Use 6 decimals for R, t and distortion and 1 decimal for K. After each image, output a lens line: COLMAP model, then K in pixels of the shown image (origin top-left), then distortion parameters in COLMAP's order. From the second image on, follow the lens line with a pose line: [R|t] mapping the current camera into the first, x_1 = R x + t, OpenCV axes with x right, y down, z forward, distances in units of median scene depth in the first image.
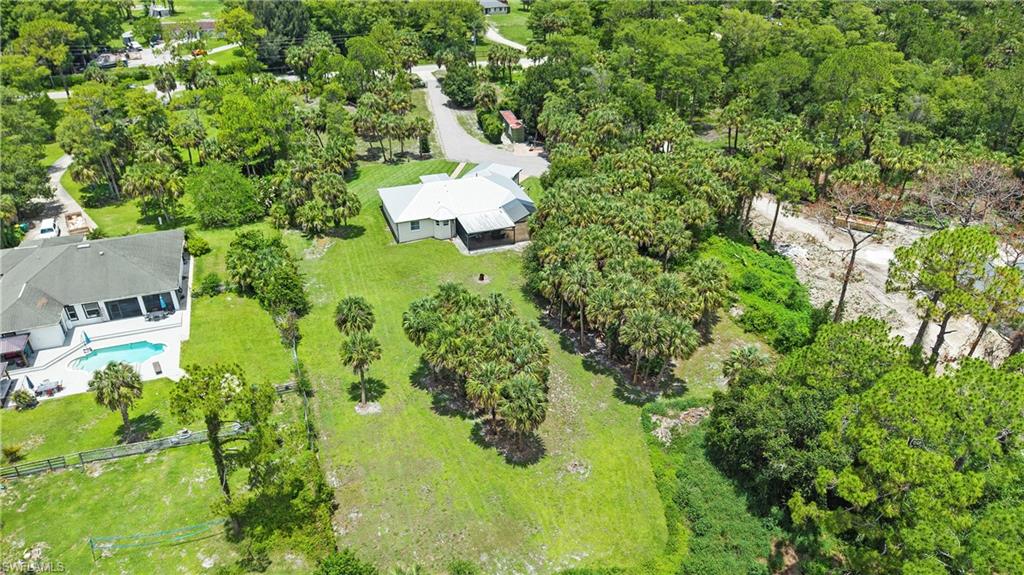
lens RADIAL K [[670.9, 0, 515.3], [0, 670.9, 288.9], [0, 0, 1]] dist [-0.005777, -0.021727]
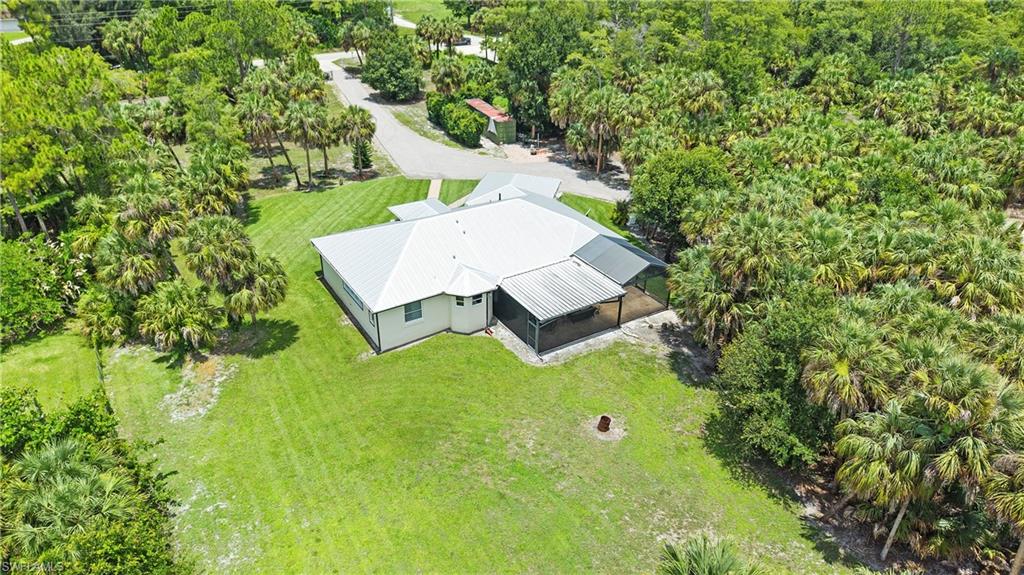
lens RADIAL K [[670.9, 0, 513.7], [0, 670.9, 281.3], [0, 0, 1]] dist [-0.005777, -0.021727]
pose [[0.978355, -0.097866, 0.182327, -0.163196], [0.105360, 0.993924, -0.031859, -0.093030], [-0.178102, 0.050379, 0.982722, 0.523870]]
